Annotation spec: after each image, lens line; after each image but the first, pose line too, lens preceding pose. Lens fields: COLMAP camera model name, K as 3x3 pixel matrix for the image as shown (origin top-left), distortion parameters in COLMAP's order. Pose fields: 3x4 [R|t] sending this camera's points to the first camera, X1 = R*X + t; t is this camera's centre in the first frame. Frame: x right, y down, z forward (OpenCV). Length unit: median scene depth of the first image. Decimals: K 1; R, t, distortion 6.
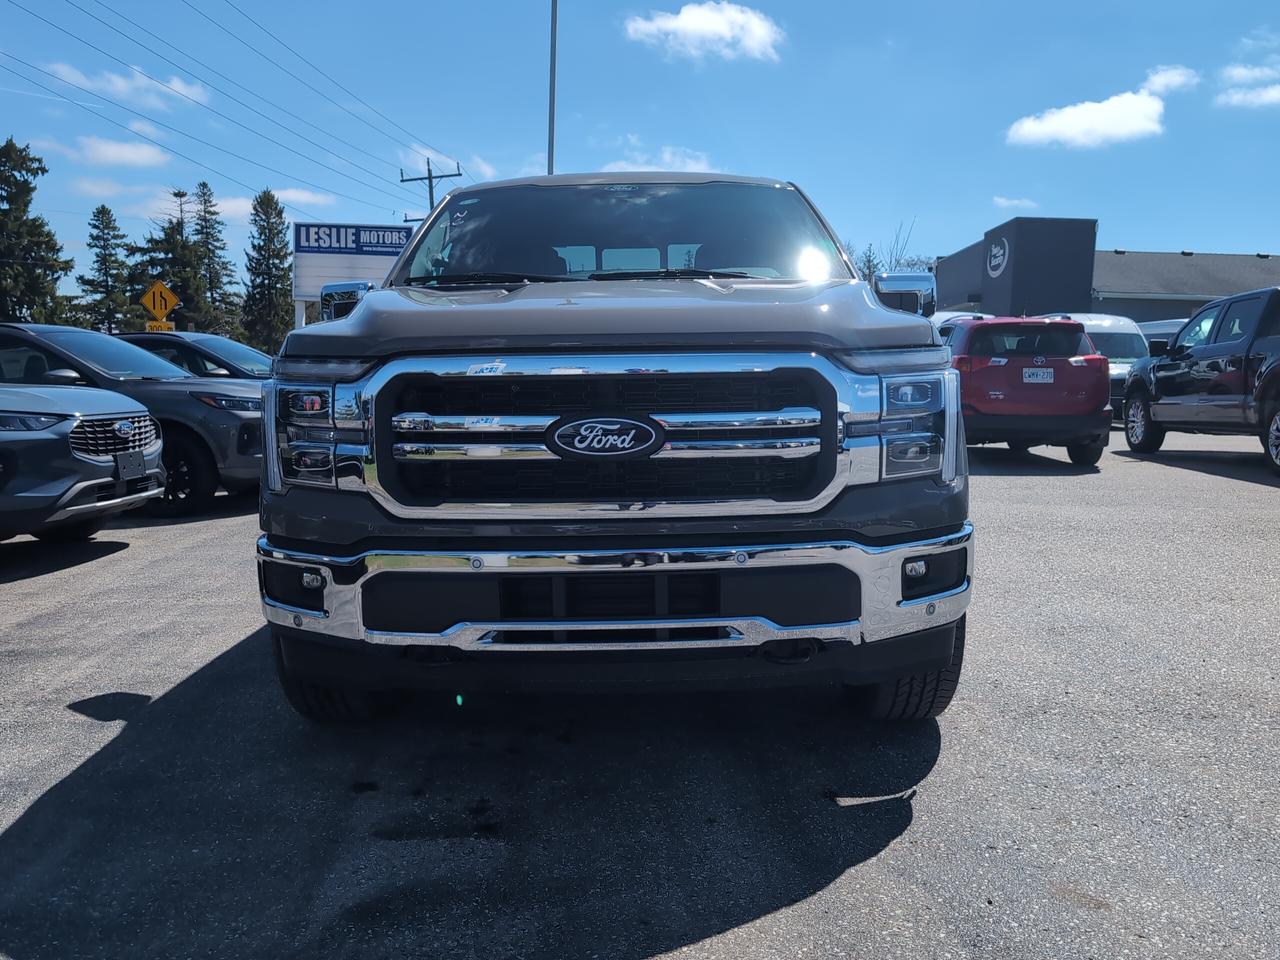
lens RADIAL K [[1109.1, 0, 642.8], [0, 1109.1, 469.5], [0, 0, 1]] dist [0.023466, -0.010225]
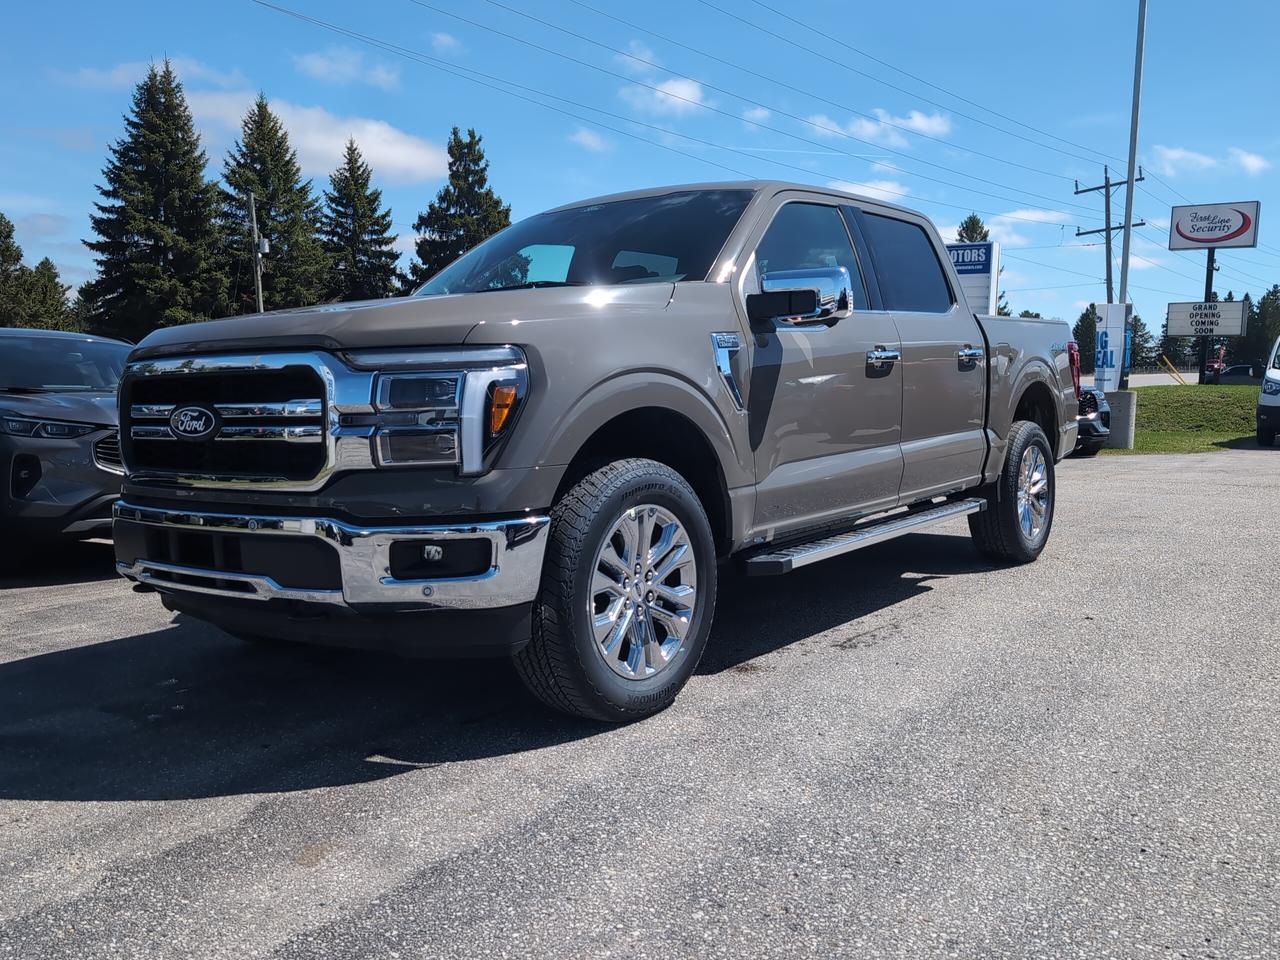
lens RADIAL K [[1109.1, 0, 640.8], [0, 1109.1, 484.7], [0, 0, 1]] dist [0.023466, -0.010225]
pose [[0.801646, 0.050803, -0.595636, 1.106855], [-0.054924, 0.998427, 0.011238, -0.000031], [0.595271, 0.023706, 0.803176, 0.279040]]
